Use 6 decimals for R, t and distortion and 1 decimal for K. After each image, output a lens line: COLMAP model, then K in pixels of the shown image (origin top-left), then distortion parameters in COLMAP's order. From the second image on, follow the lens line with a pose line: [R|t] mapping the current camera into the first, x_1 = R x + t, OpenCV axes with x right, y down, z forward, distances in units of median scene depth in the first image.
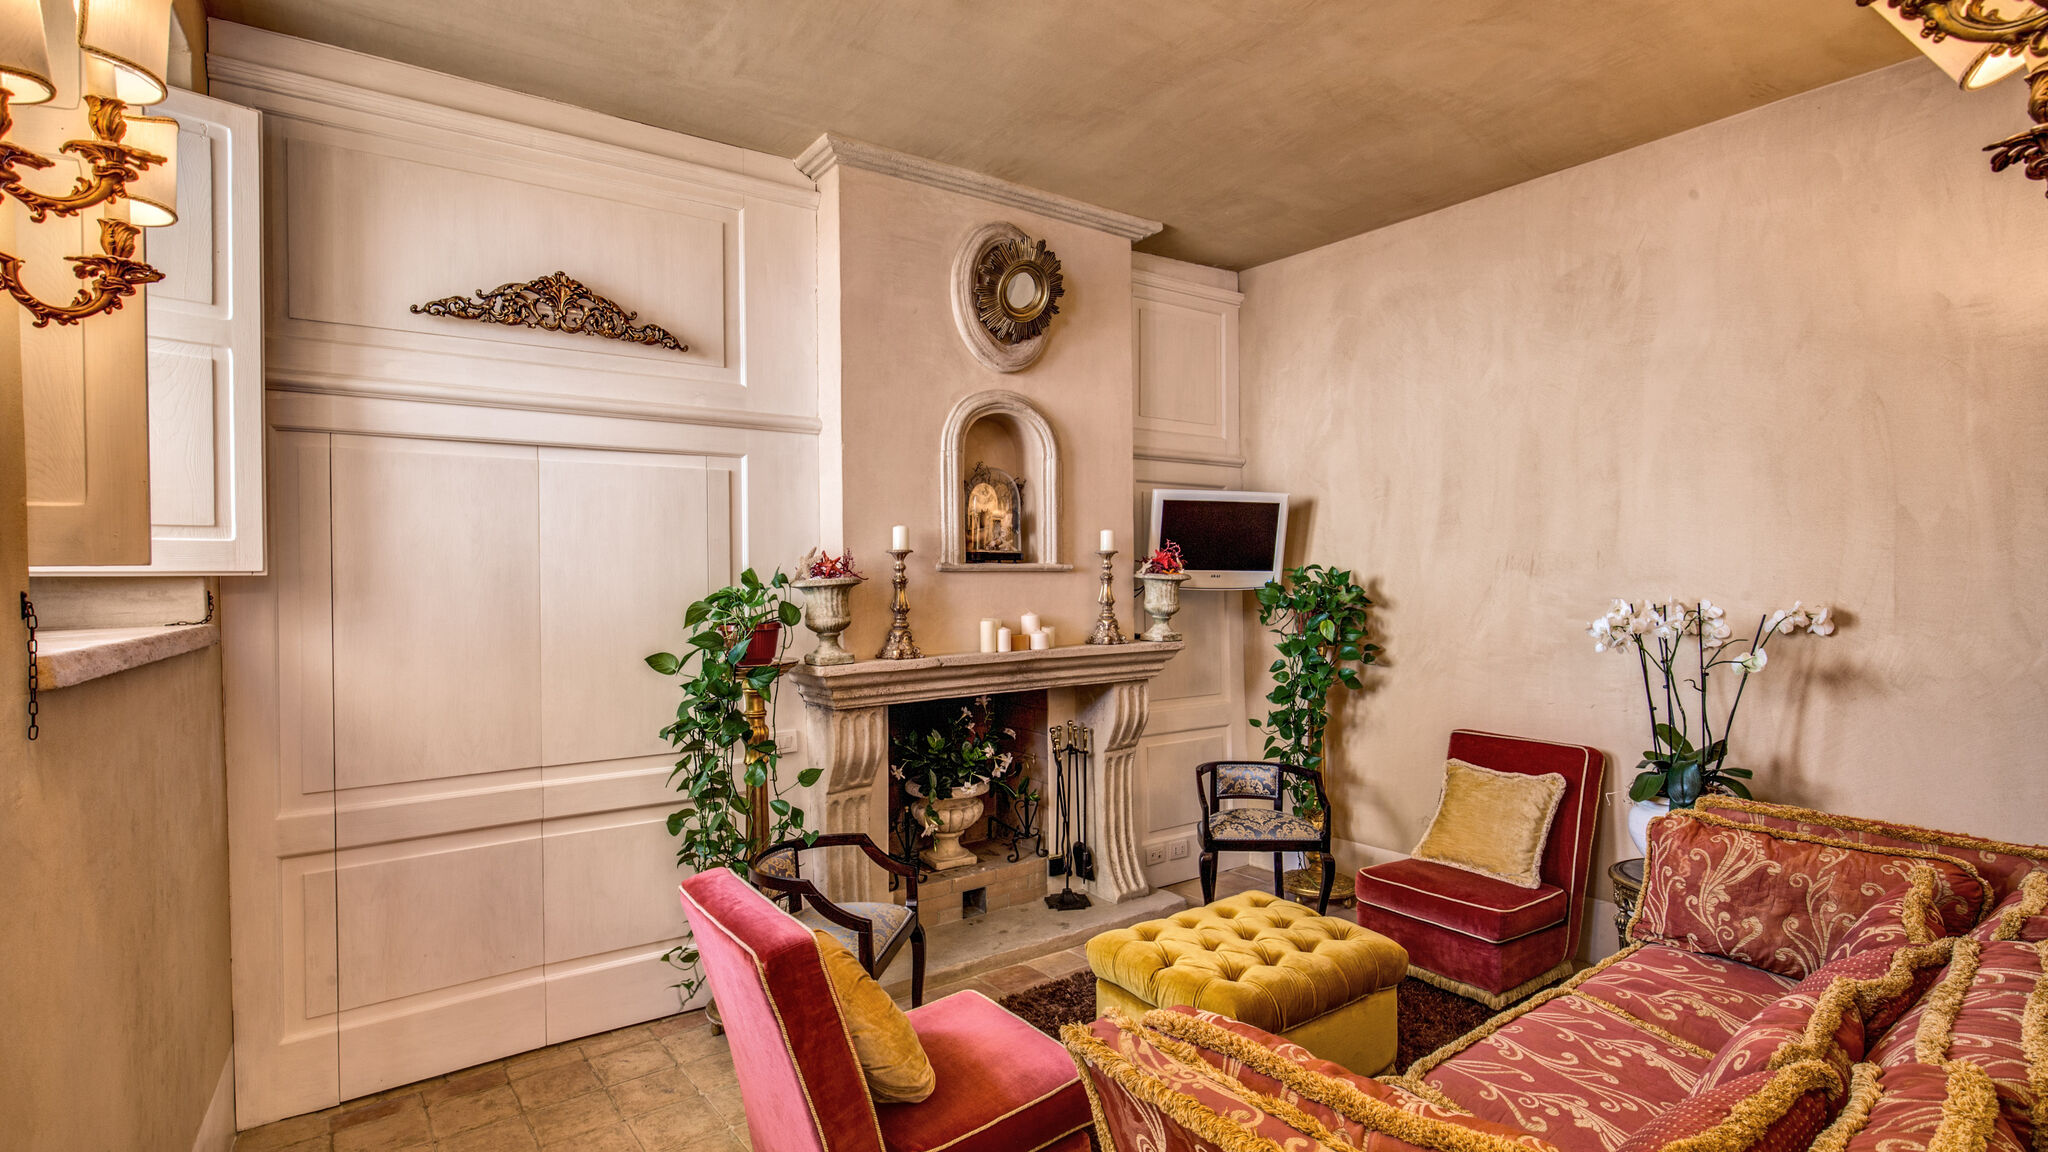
lens RADIAL K [[946.6, 0, 1023.1], [0, 946.6, 576.1], [0, 0, 1]] dist [-0.002788, 0.000198]
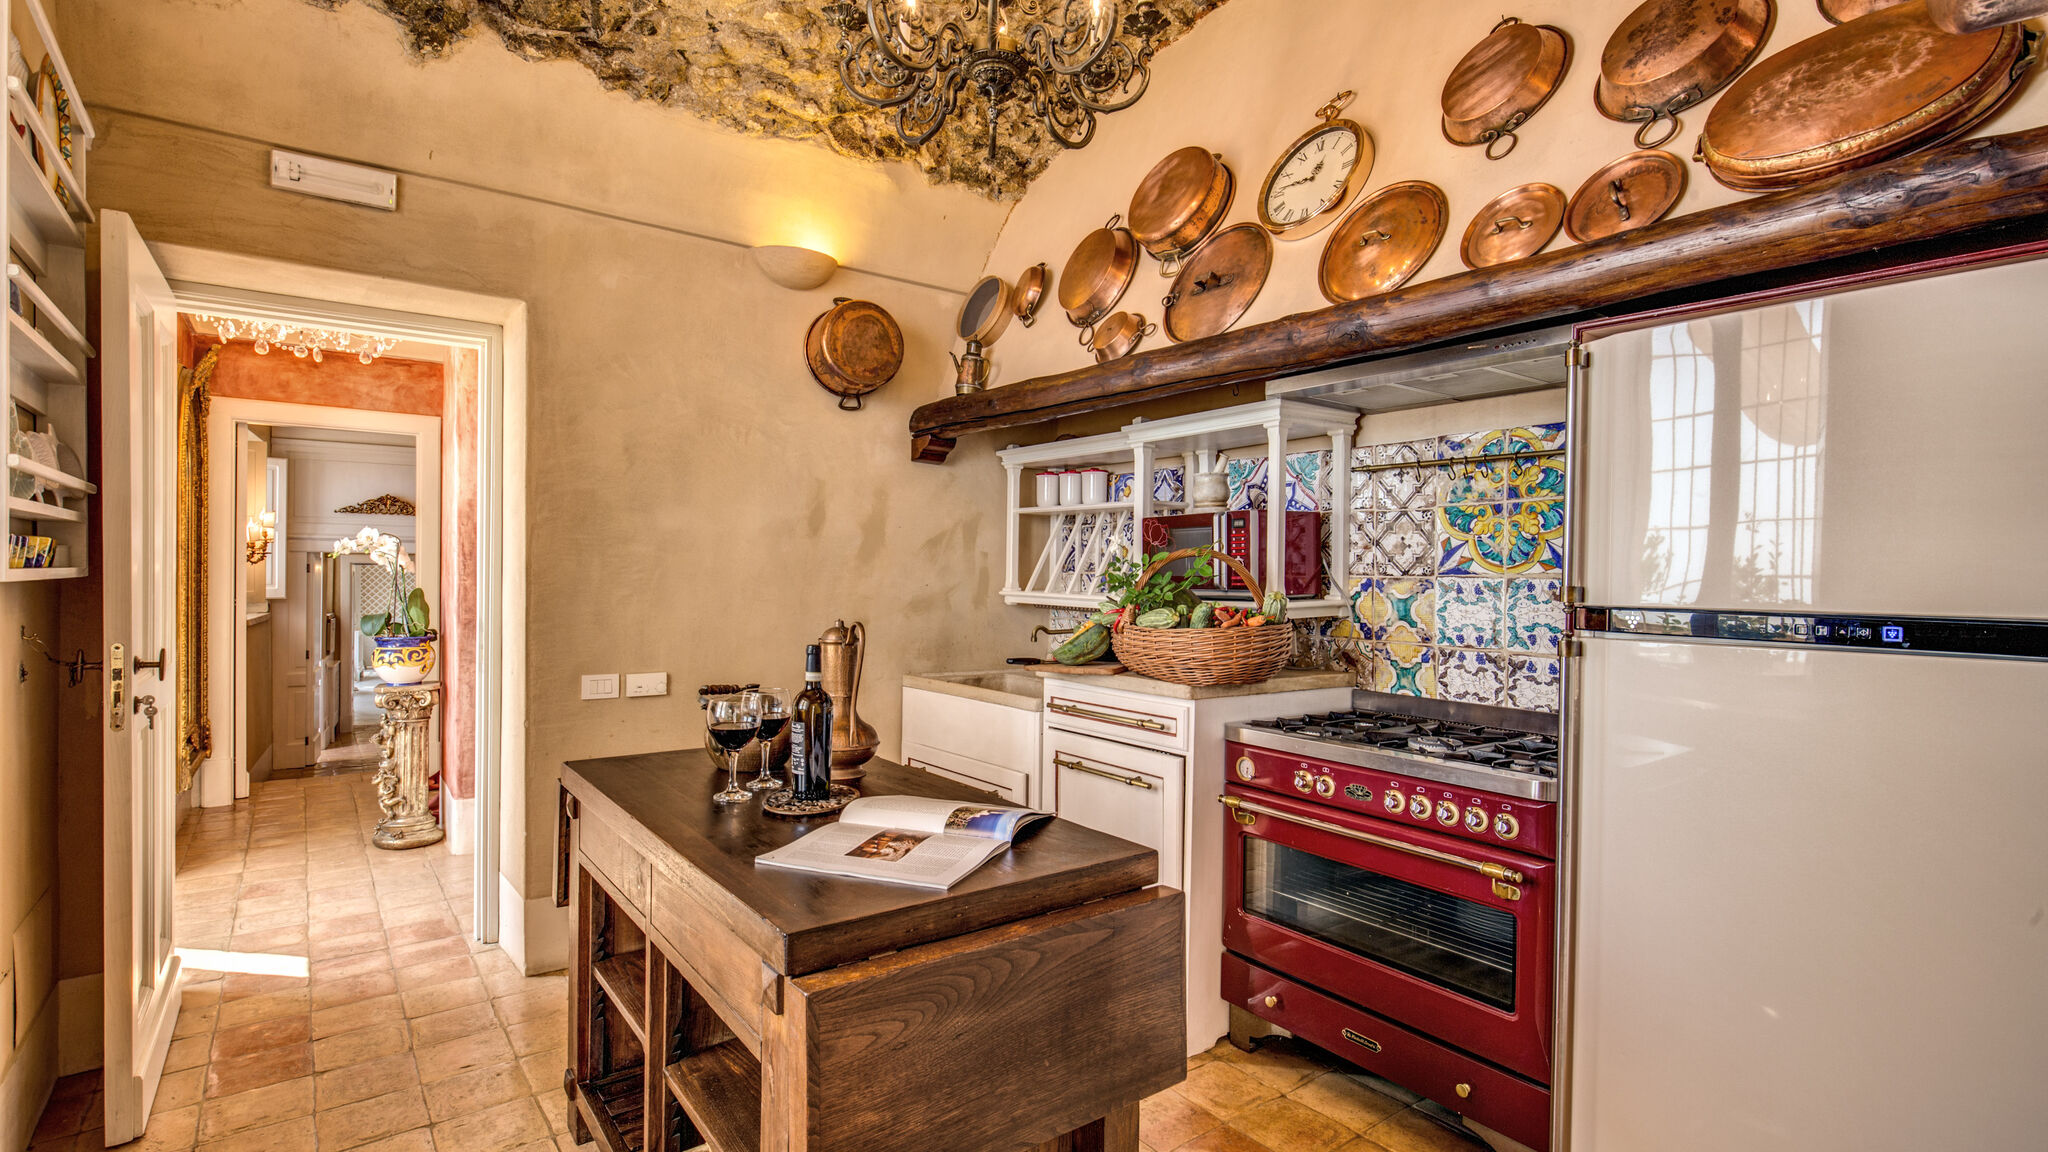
lens RADIAL K [[946.6, 0, 1015.4], [0, 946.6, 574.1], [0, 0, 1]] dist [-0.002788, 0.000198]
pose [[0.999755, 0.020566, -0.008212, 1.554680], [-0.020565, 0.999789, 0.000179, -0.123314], [0.008214, -0.000010, 0.999966, -2.001495]]
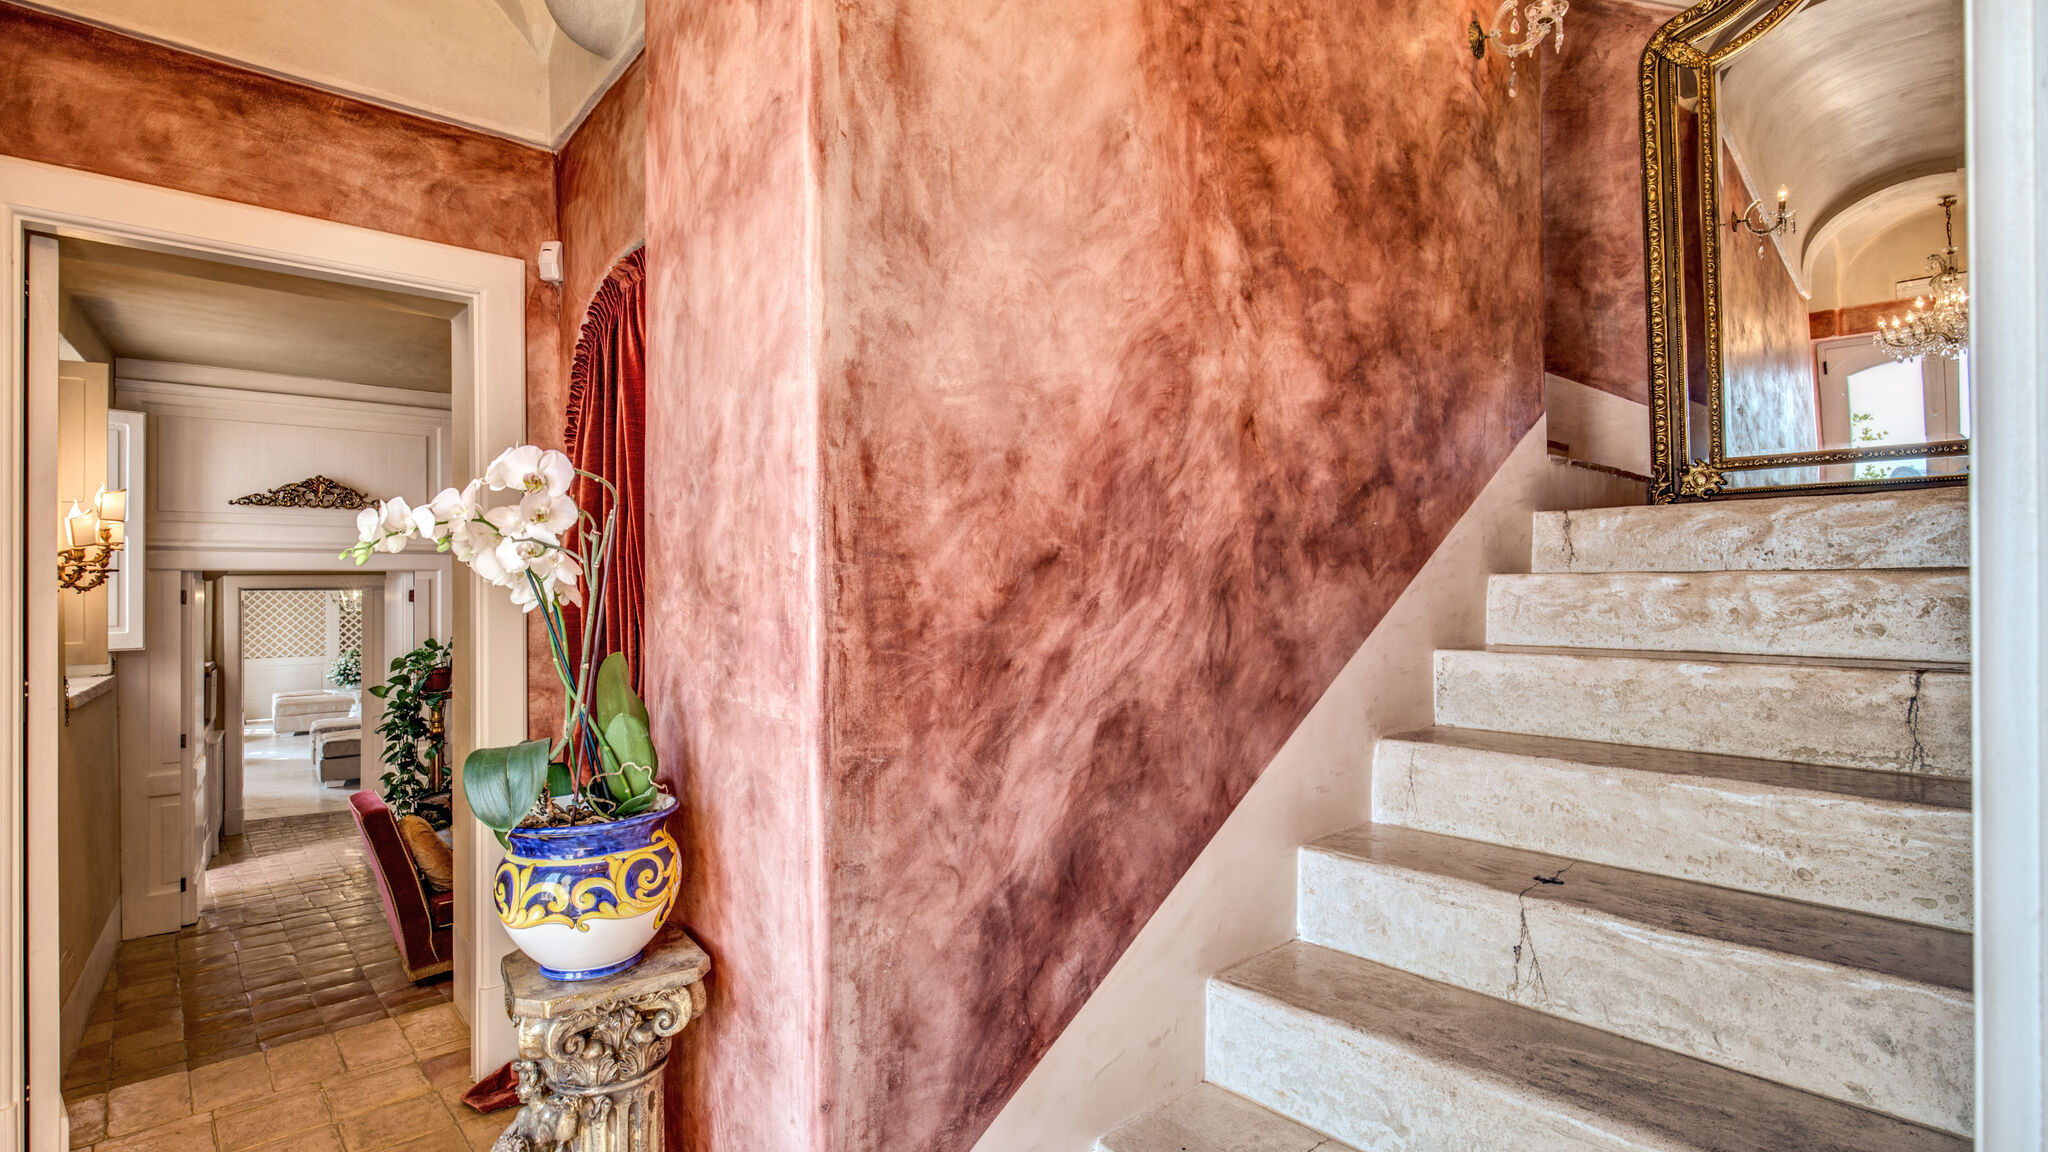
lens RADIAL K [[946.6, 0, 1019.2], [0, 946.6, 574.8], [0, 0, 1]] dist [-0.002788, 0.000198]
pose [[0.995900, 0.002569, 0.090424, 0.716315], [-0.001348, 0.999907, -0.013555, -0.115550], [-0.090451, 0.013377, 0.995811, -0.966911]]
